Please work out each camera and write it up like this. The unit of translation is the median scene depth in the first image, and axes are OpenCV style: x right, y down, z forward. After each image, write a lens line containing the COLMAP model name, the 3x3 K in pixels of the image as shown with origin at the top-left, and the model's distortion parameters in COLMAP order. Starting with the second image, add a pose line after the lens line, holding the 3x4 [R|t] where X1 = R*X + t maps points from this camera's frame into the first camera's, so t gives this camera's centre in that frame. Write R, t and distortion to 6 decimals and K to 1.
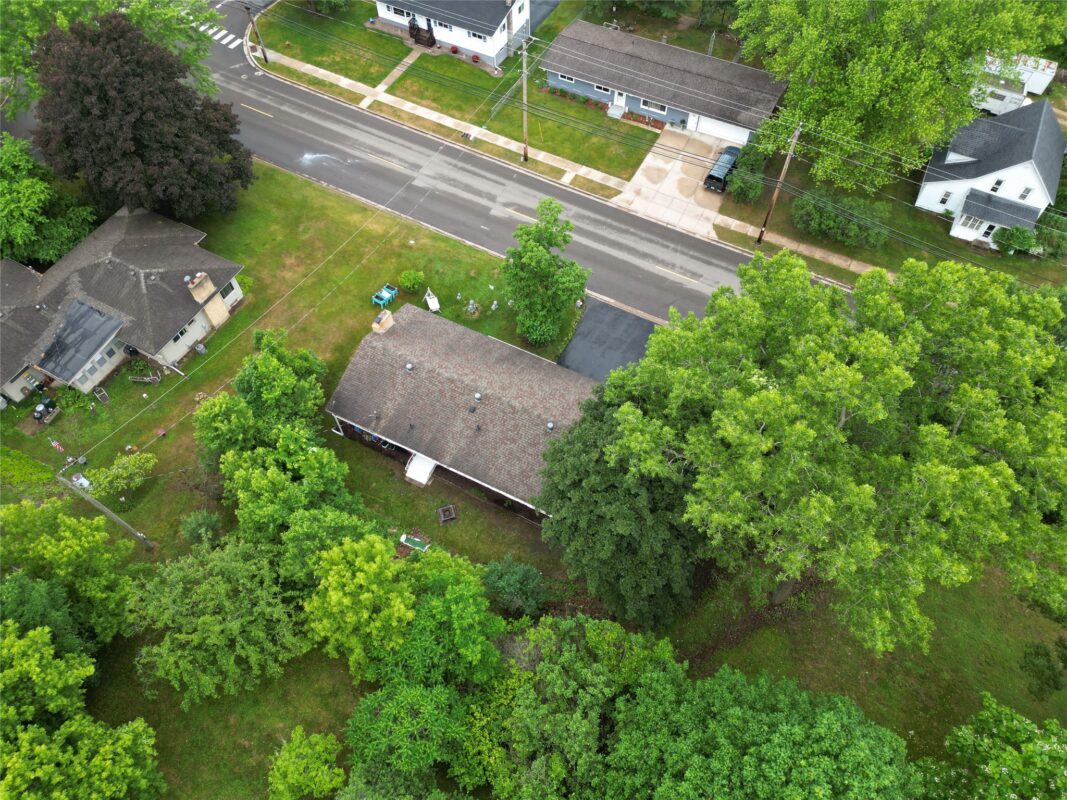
lens RADIAL K [[746.4, 0, 532.1], [0, 746.4, 398.9], [0, 0, 1]] dist [0.087676, -0.092983]
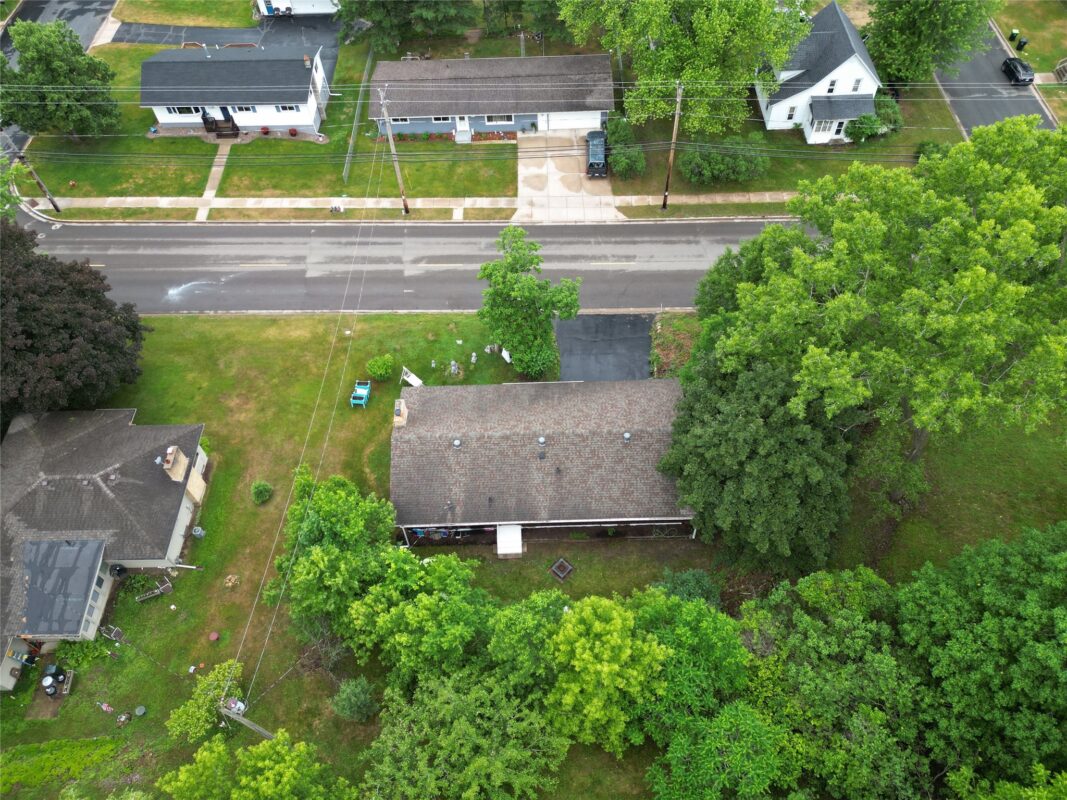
lens RADIAL K [[789.9, 0, 545.6], [0, 789.9, 425.6], [0, 0, 1]] dist [0.081703, -0.078668]
pose [[0.880130, -0.401172, 0.253835, -0.225770], [0.408150, 0.912516, 0.026988, -0.033065], [-0.242455, 0.079850, 0.966871, 0.023084]]
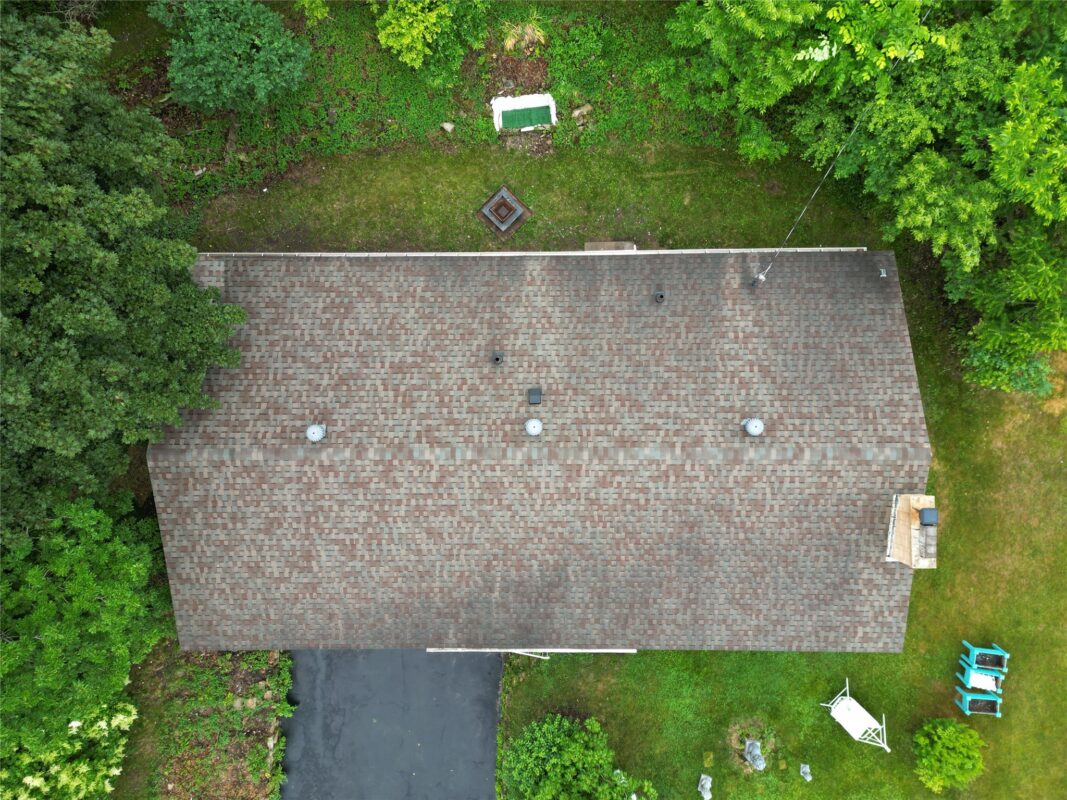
lens RADIAL K [[746.4, 0, 532.1], [0, 746.4, 398.9], [0, 0, 1]] dist [0.087676, -0.092983]
pose [[-0.887234, 0.460956, 0.018334, -0.061360], [-0.372805, -0.739839, 0.560049, -0.142921], [0.271723, 0.490059, 0.828256, 0.491901]]
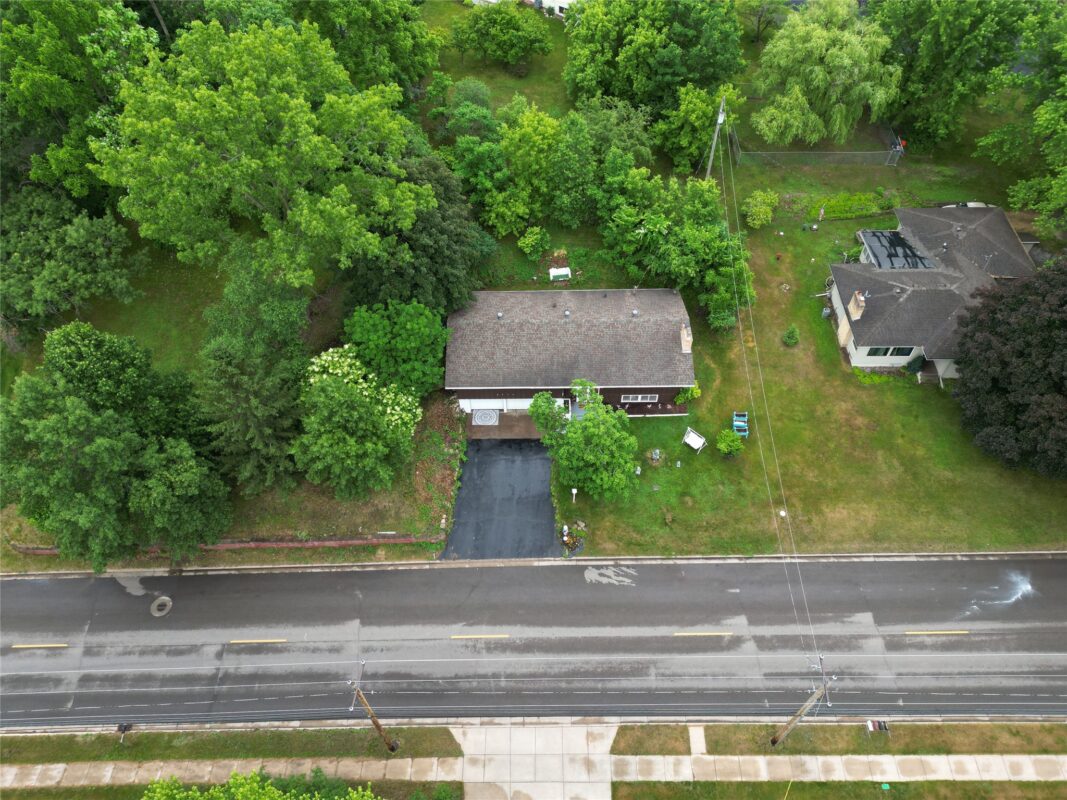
lens RADIAL K [[746.4, 0, 532.1], [0, 746.4, 398.9], [0, 0, 1]] dist [0.087676, -0.092983]
pose [[-0.891153, 0.371310, -0.260720, 0.242767], [-0.364924, -0.245161, 0.898179, -0.780610], [0.269585, 0.895559, 0.353976, 0.490386]]
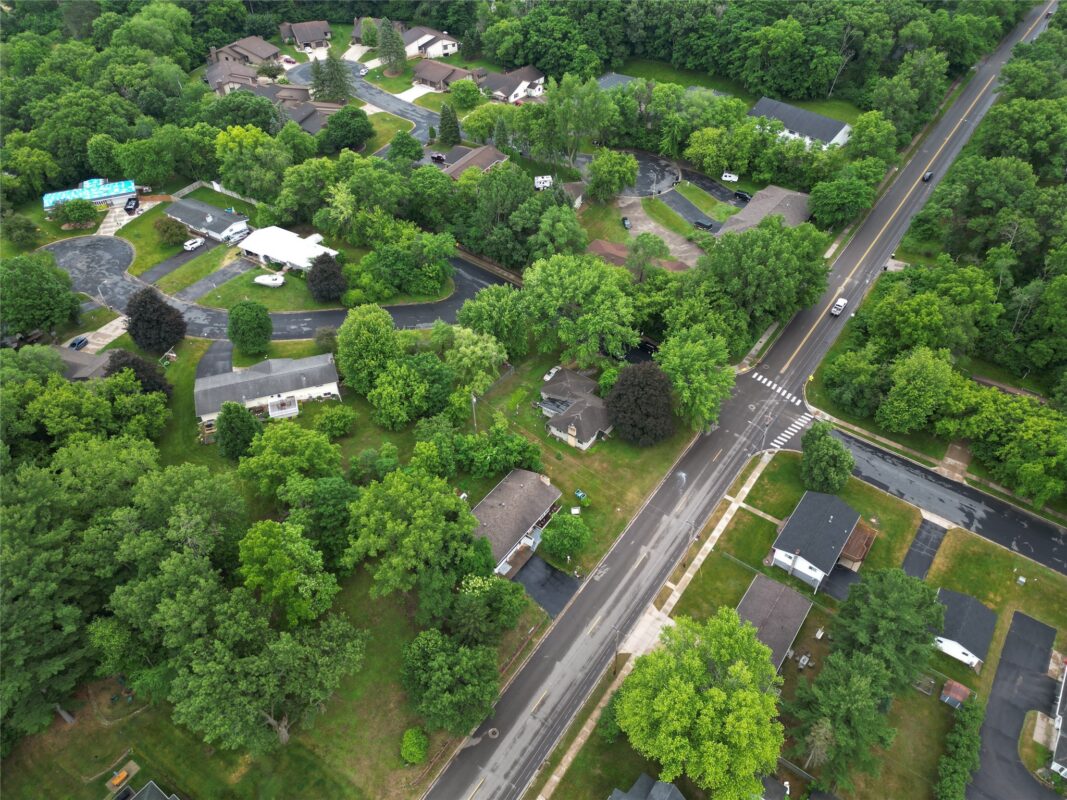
lens RADIAL K [[756.1, 0, 530.9], [0, 756.1, 378.9], [0, 0, 1]] dist [0.090567, -0.097060]
pose [[-0.155247, 0.641536, -0.751219, 1.172971], [-0.821599, 0.338385, 0.458770, -1.046213], [0.548519, 0.688424, 0.474552, -0.374071]]
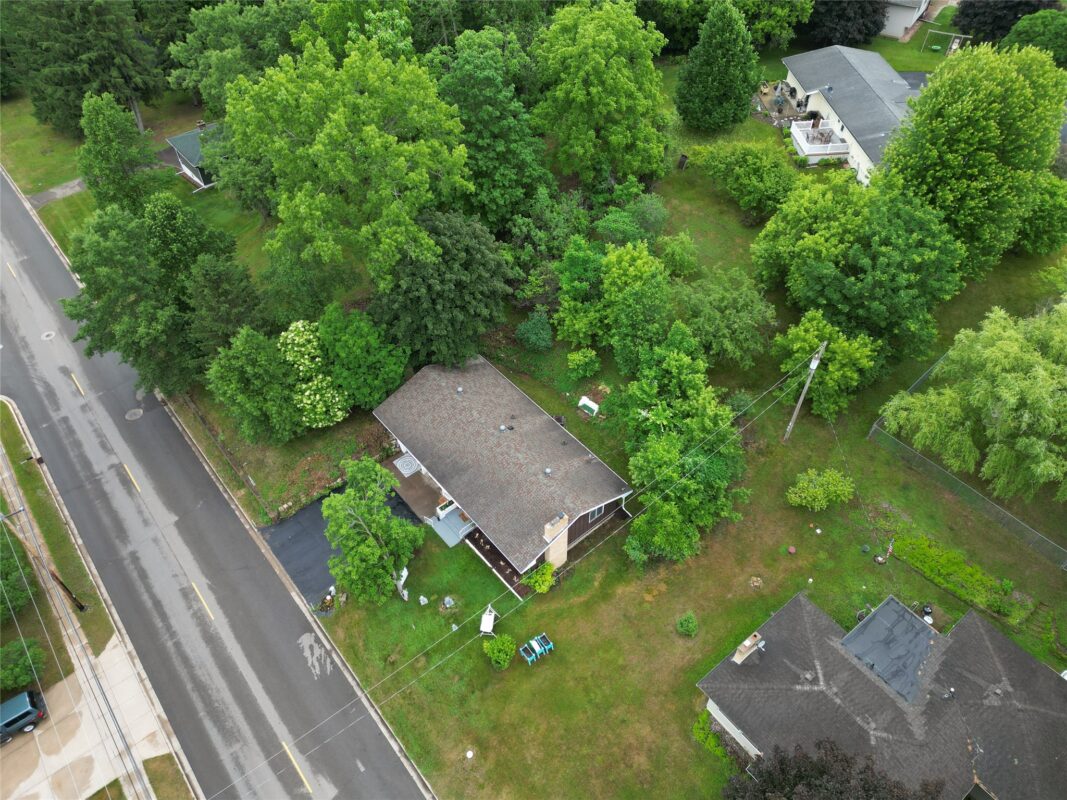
lens RADIAL K [[746.4, 0, 532.1], [0, 746.4, 398.9], [0, 0, 1]] dist [0.087676, -0.092983]
pose [[-0.918063, -0.274253, 0.286261, -0.306832], [0.342436, -0.184779, 0.921192, -0.735574], [-0.199745, 0.943738, 0.263553, 0.464938]]
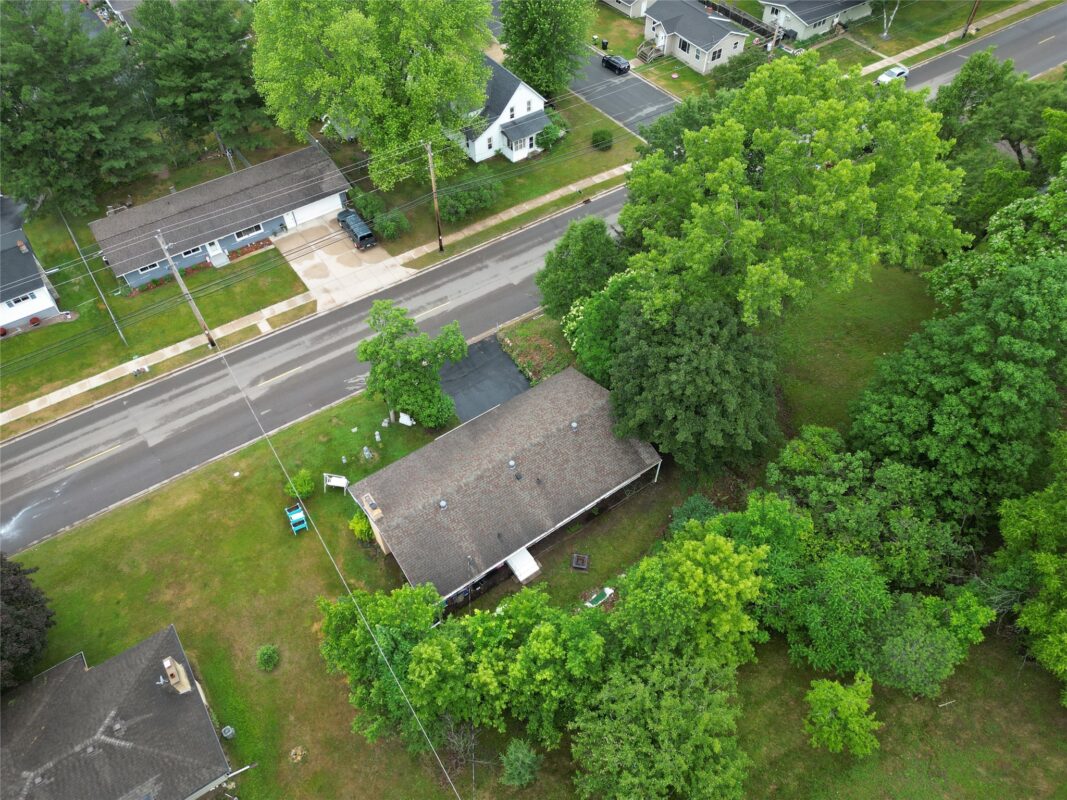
lens RADIAL K [[746.4, 0, 532.1], [0, 746.4, 398.9], [0, 0, 1]] dist [0.087676, -0.092983]
pose [[0.466133, -0.686438, 0.558143, -0.404092], [0.743825, 0.645640, 0.172841, -0.153783], [-0.479004, 0.334593, 0.811543, 0.098325]]
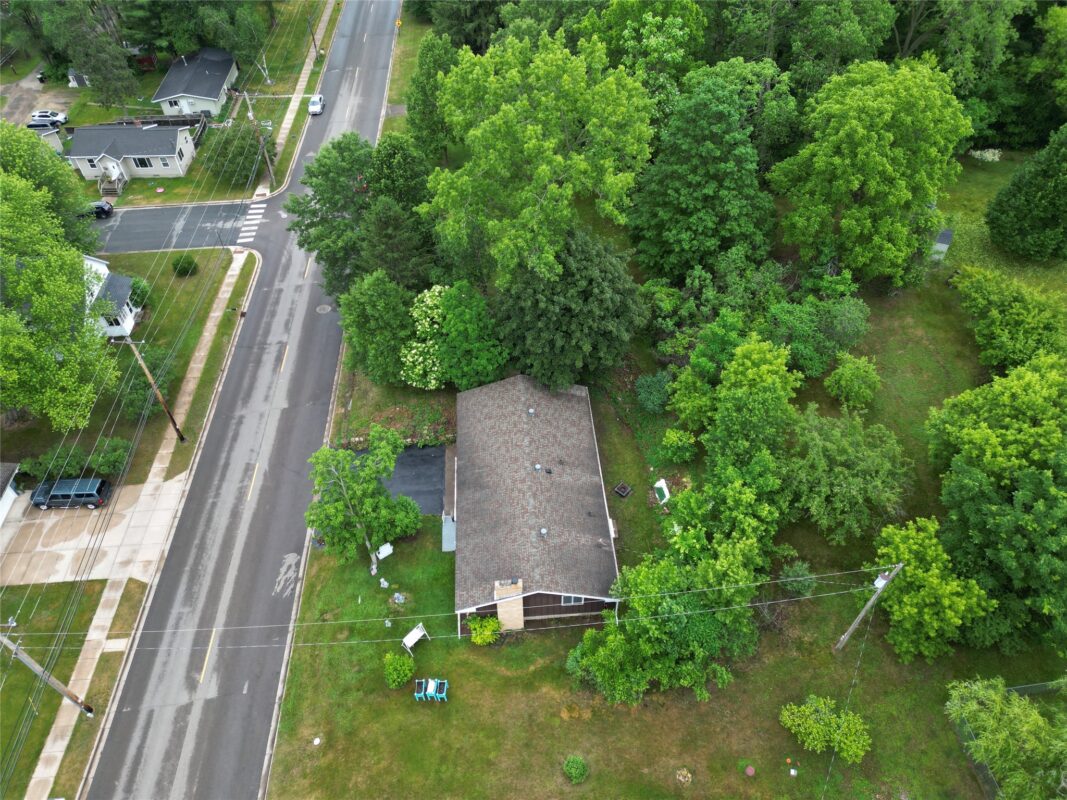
lens RADIAL K [[746.4, 0, 532.1], [0, 746.4, 398.9], [0, 0, 1]] dist [0.087676, -0.092983]
pose [[-0.514568, -0.614975, 0.597516, -0.463317], [0.728523, 0.053931, 0.682895, -0.533034], [-0.452188, 0.786700, 0.420273, 0.342377]]
